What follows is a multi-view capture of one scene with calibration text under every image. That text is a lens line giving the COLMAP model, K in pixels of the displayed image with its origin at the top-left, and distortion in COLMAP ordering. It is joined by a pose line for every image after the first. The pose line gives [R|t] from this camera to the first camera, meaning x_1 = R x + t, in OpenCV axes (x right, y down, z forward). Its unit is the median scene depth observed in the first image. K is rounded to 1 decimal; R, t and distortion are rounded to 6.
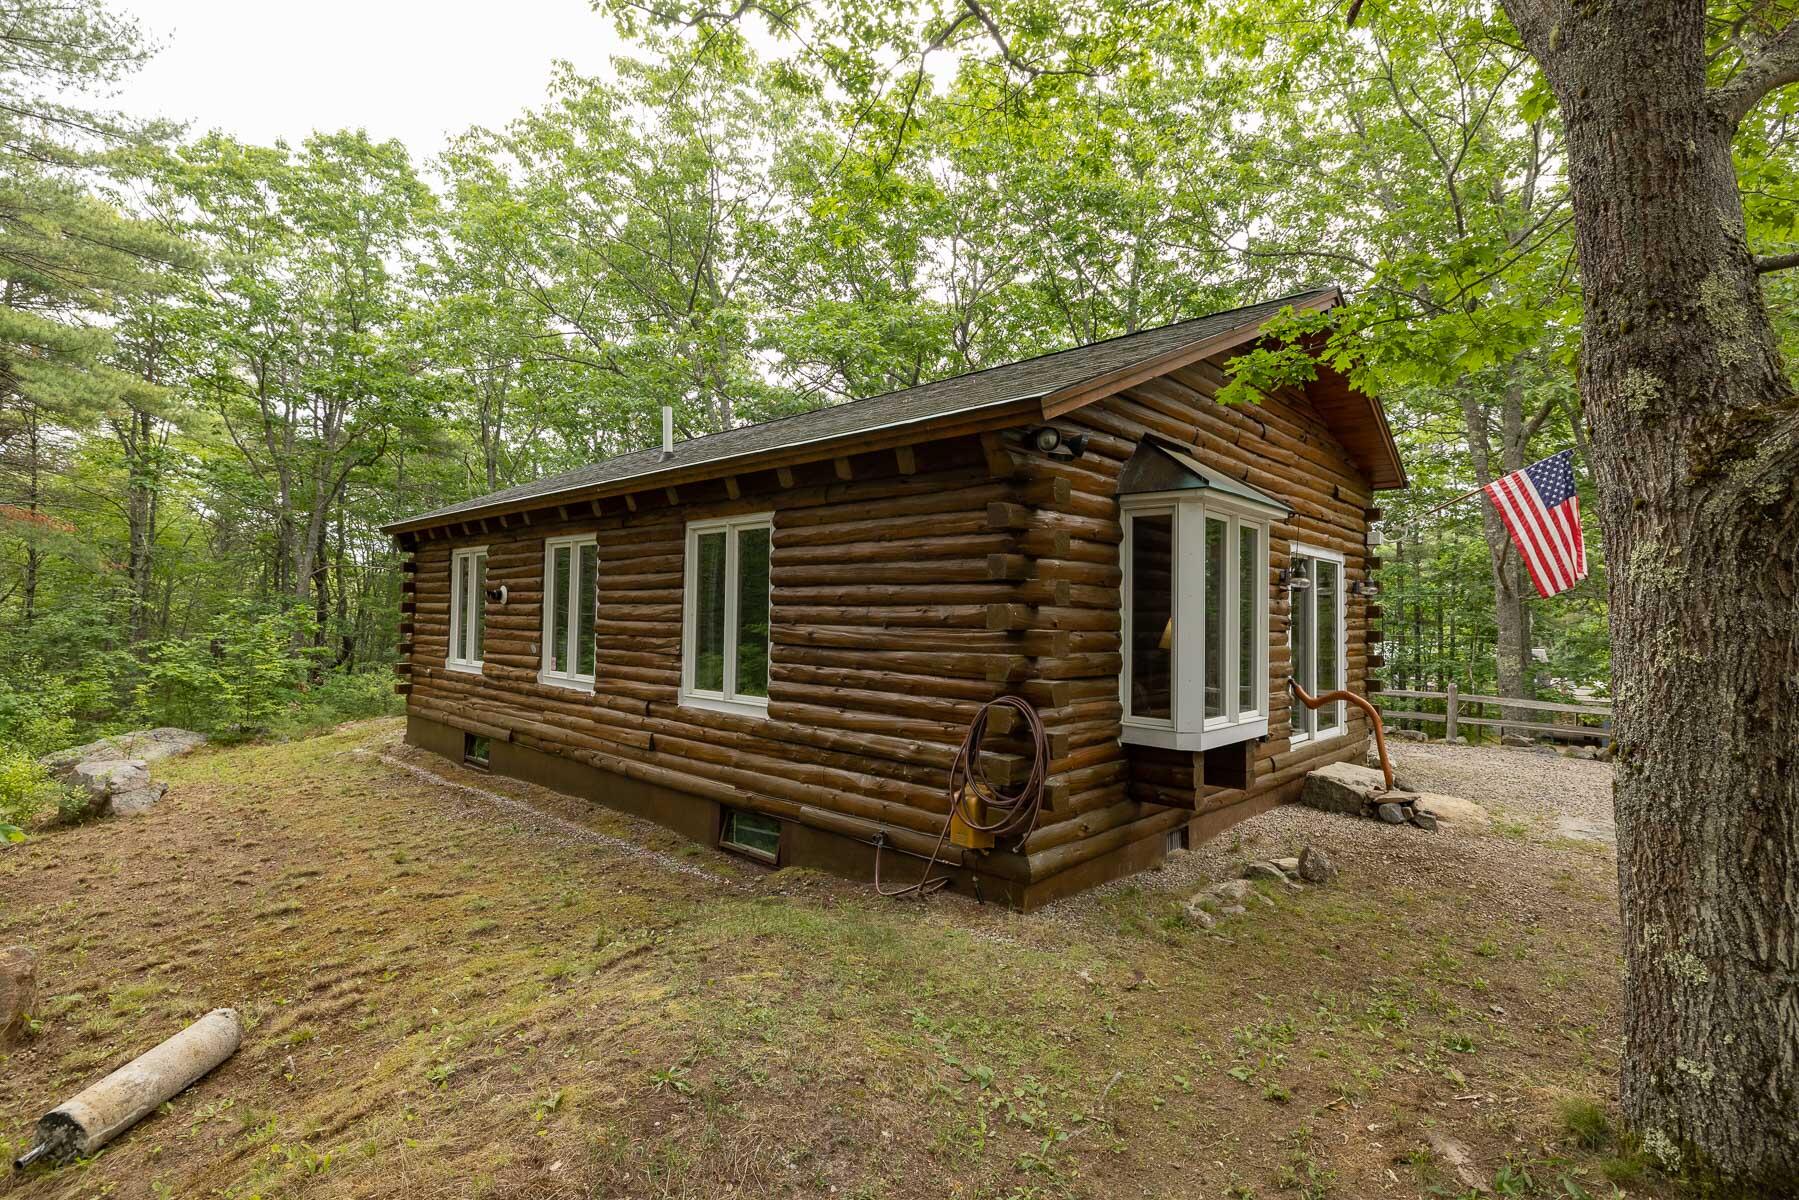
lens RADIAL K [[881.8, 0, 906.8], [0, 881.8, 580.9], [0, 0, 1]] dist [0.000183, 0.000616]
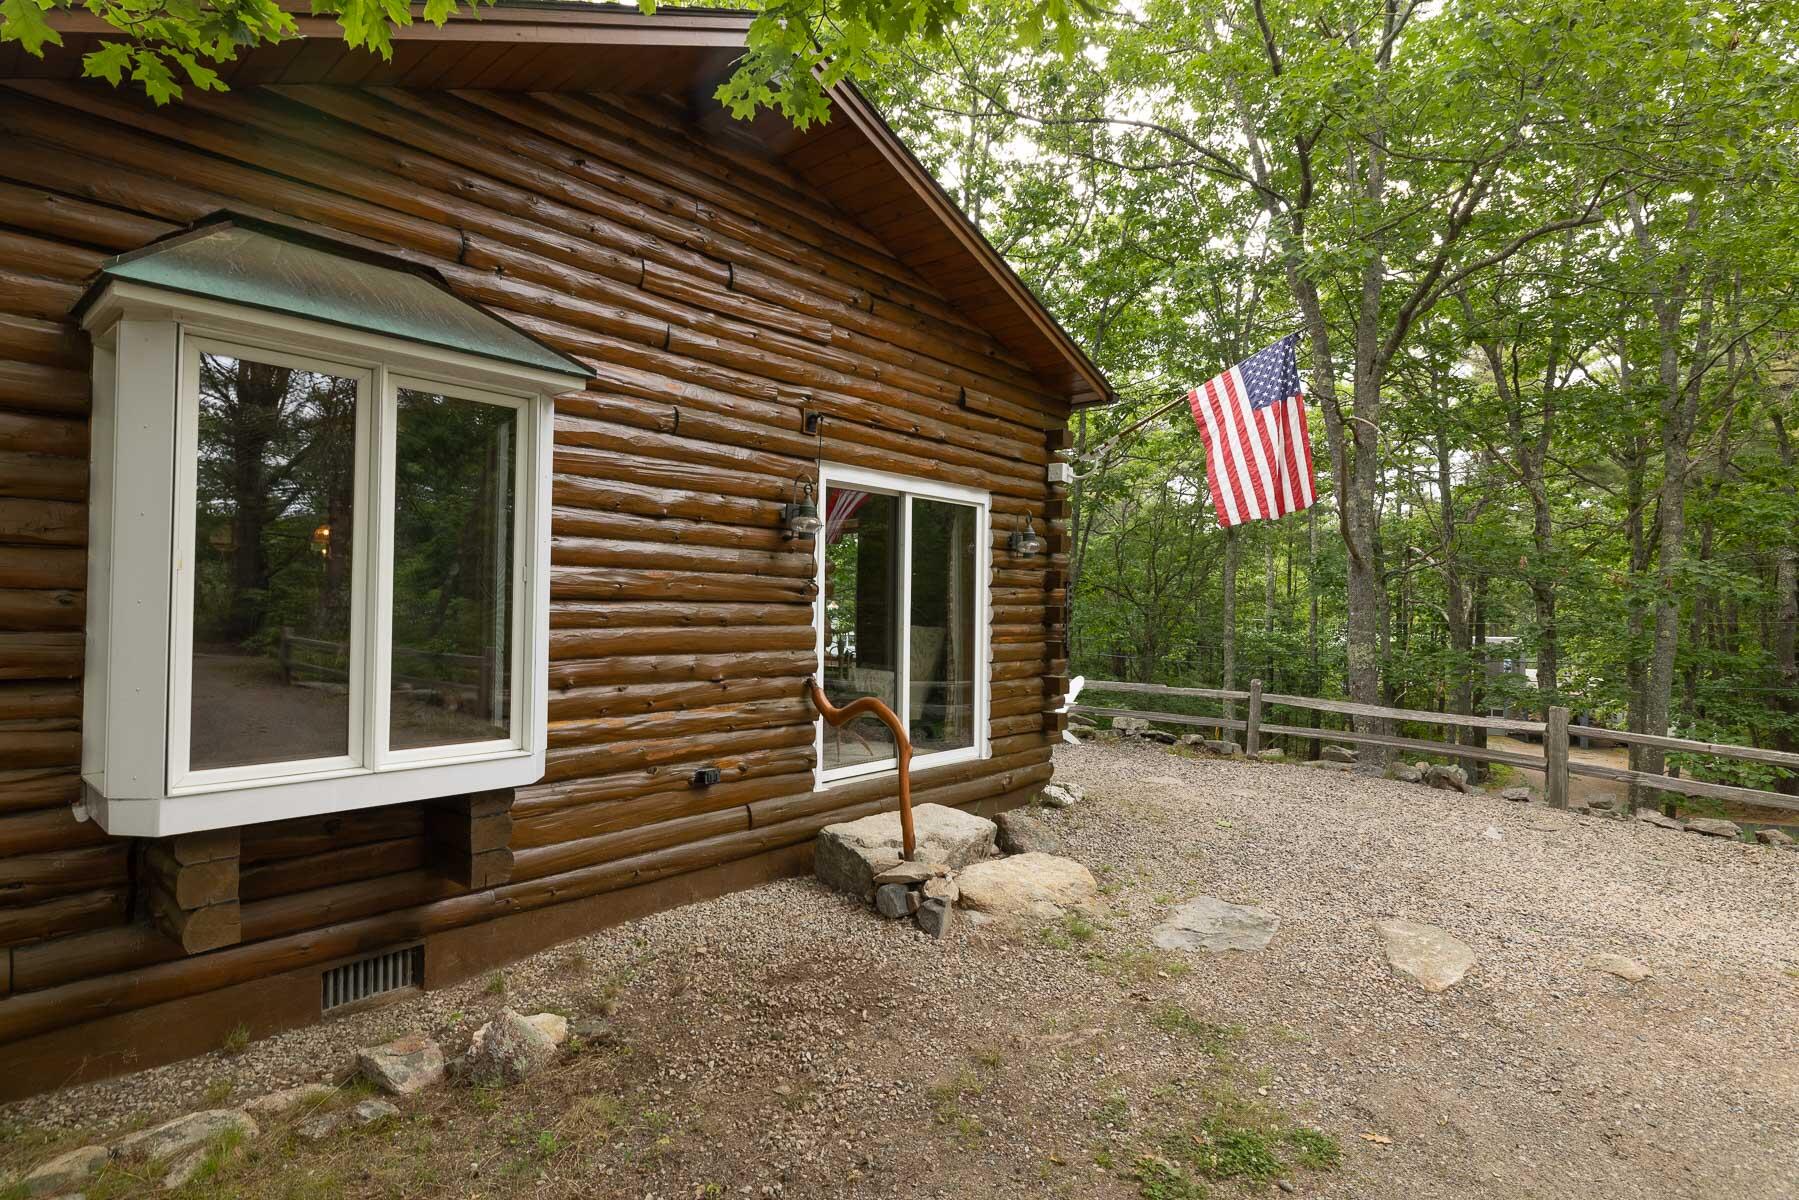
lens RADIAL K [[920.1, 0, 895.2], [0, 920.1, 601.3], [0, 0, 1]] dist [-0.001164, 0.000216]
pose [[0.999920, -0.012638, -0.000011, 0.433791], [0.012634, 0.999602, 0.025214, 0.034996], [-0.000308, -0.025212, 0.999682, 0.298936]]
